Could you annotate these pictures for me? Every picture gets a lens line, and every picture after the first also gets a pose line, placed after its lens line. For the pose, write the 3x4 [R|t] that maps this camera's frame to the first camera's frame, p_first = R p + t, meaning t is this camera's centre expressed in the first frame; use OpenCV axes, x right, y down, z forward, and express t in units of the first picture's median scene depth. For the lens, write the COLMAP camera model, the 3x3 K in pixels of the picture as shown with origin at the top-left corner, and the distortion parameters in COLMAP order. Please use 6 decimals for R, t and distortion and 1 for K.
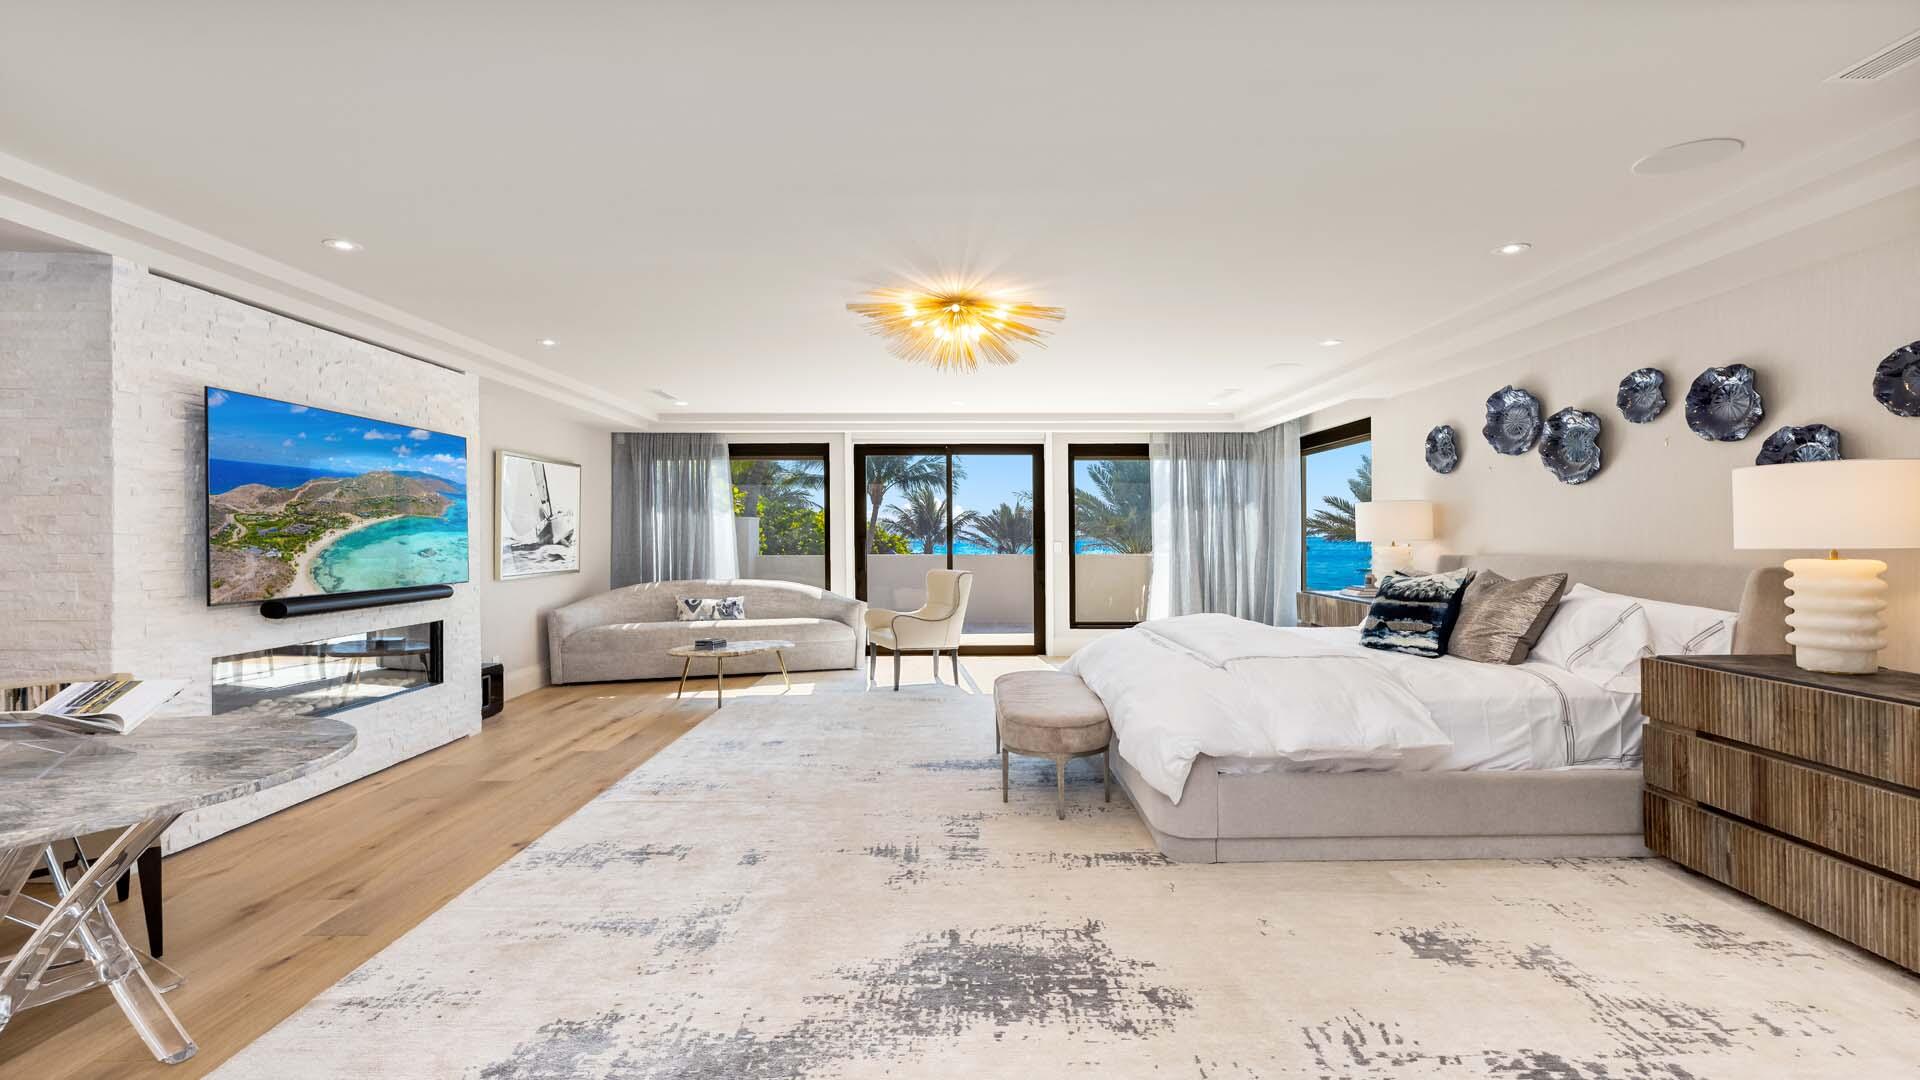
lens RADIAL K [[861.0, 0, 960.0], [0, 861.0, 540.0], [0, 0, 1]] dist [-0.027260, -0.000119]
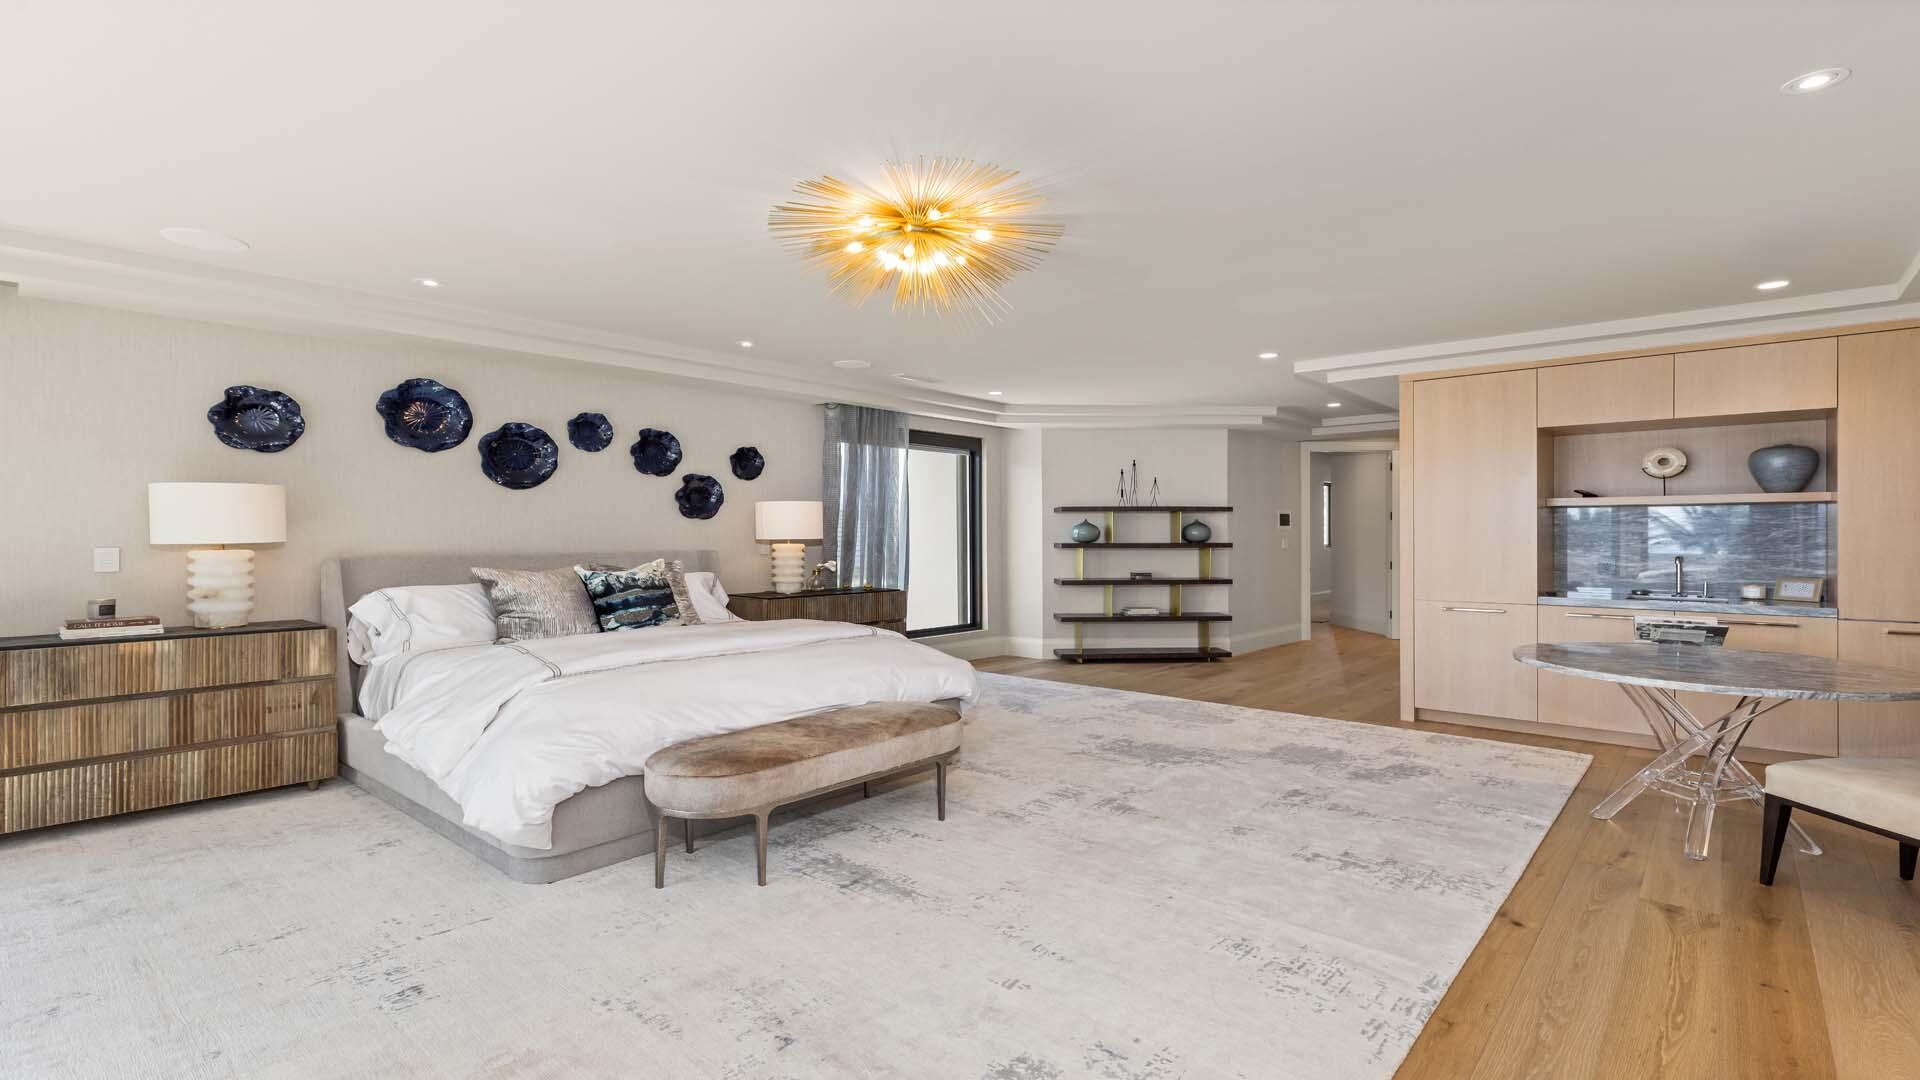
lens RADIAL K [[879.7, 0, 972.8], [0, 879.7, 532.7], [0, 0, 1]] dist [0.002223, -0.000147]
pose [[-0.759022, 0.000033, 0.651065, -0.702916], [0.001702, 0.999997, 0.001934, -0.003270], [-0.651063, 0.002576, -0.759019, 2.038558]]
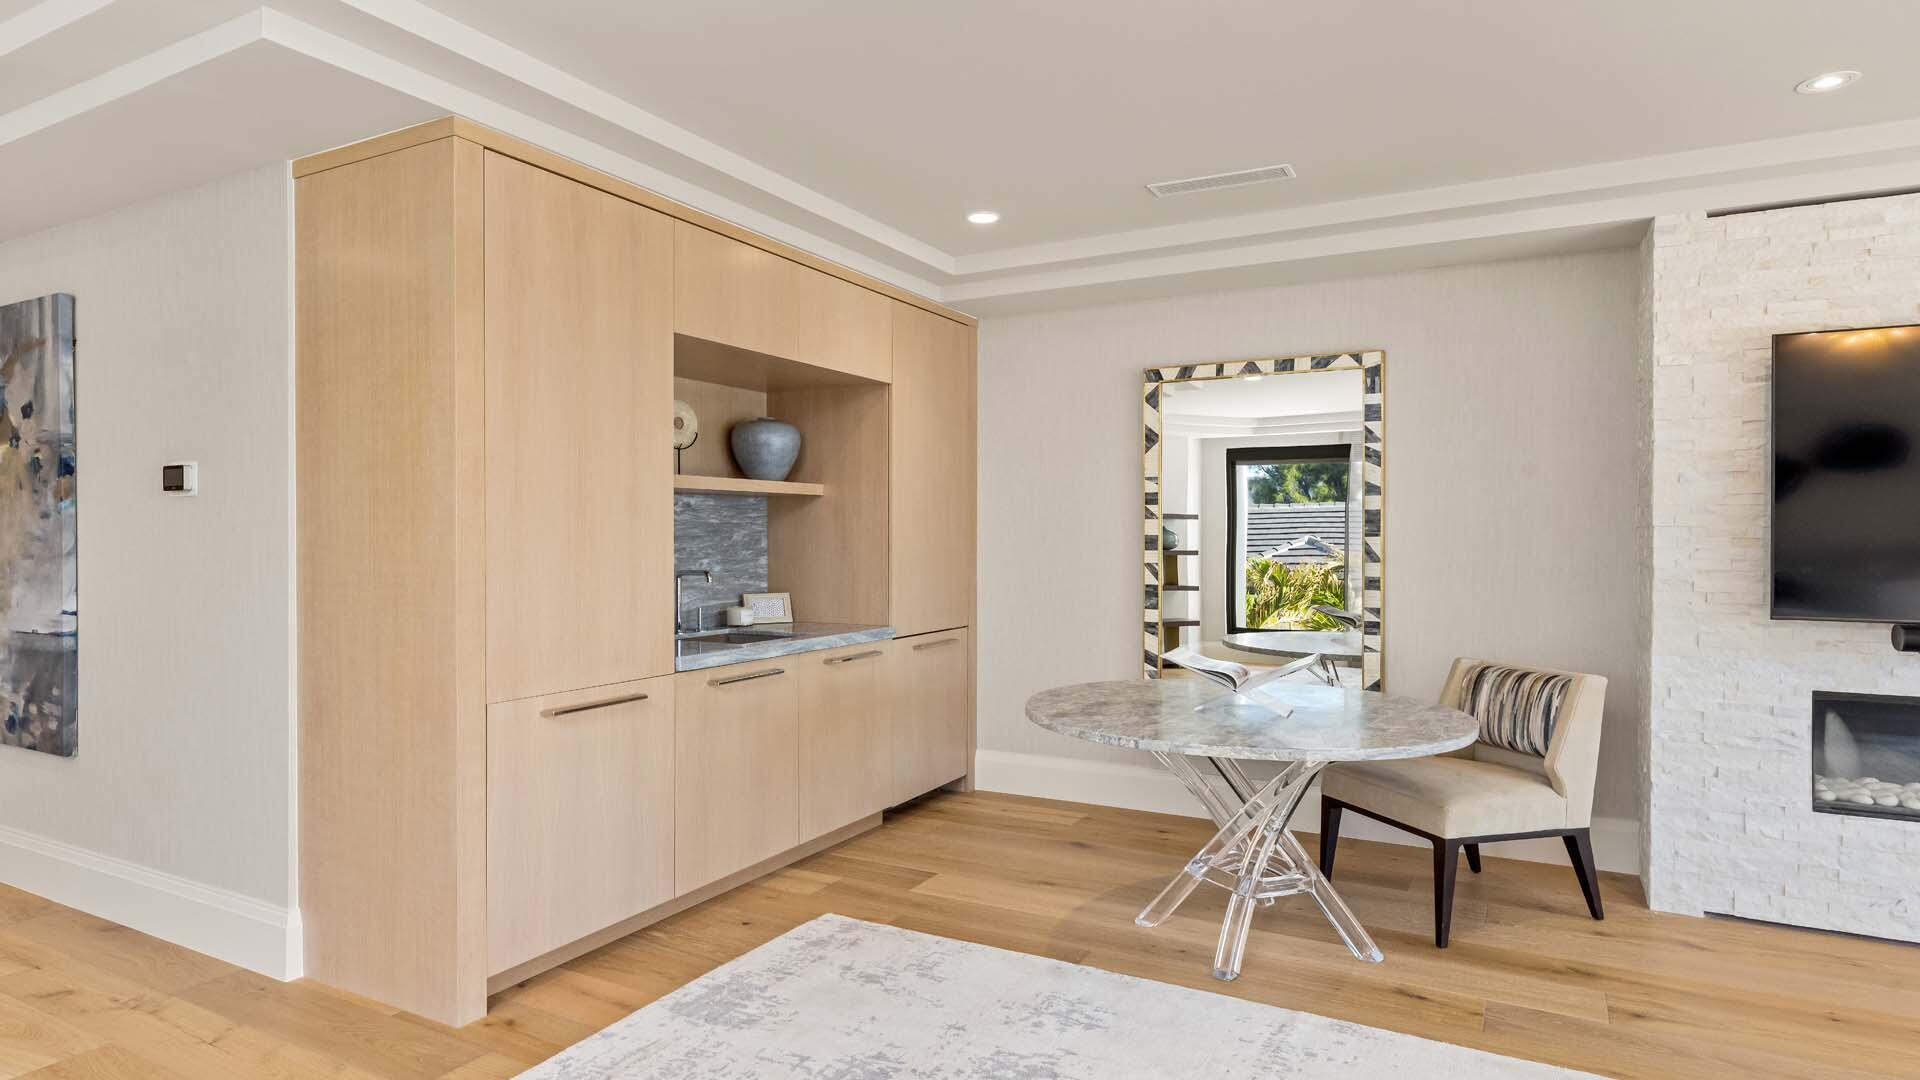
lens RADIAL K [[1046.4, 0, 960.6], [0, 1046.4, 529.0], [0, 0, 1]] dist [0.002966, 0.000274]
pose [[-0.468767, 0.003117, -0.883316, 0.323179], [0.001360, 0.999995, 0.002807, -0.008402], [0.883321, 0.000115, -0.468769, 0.829096]]
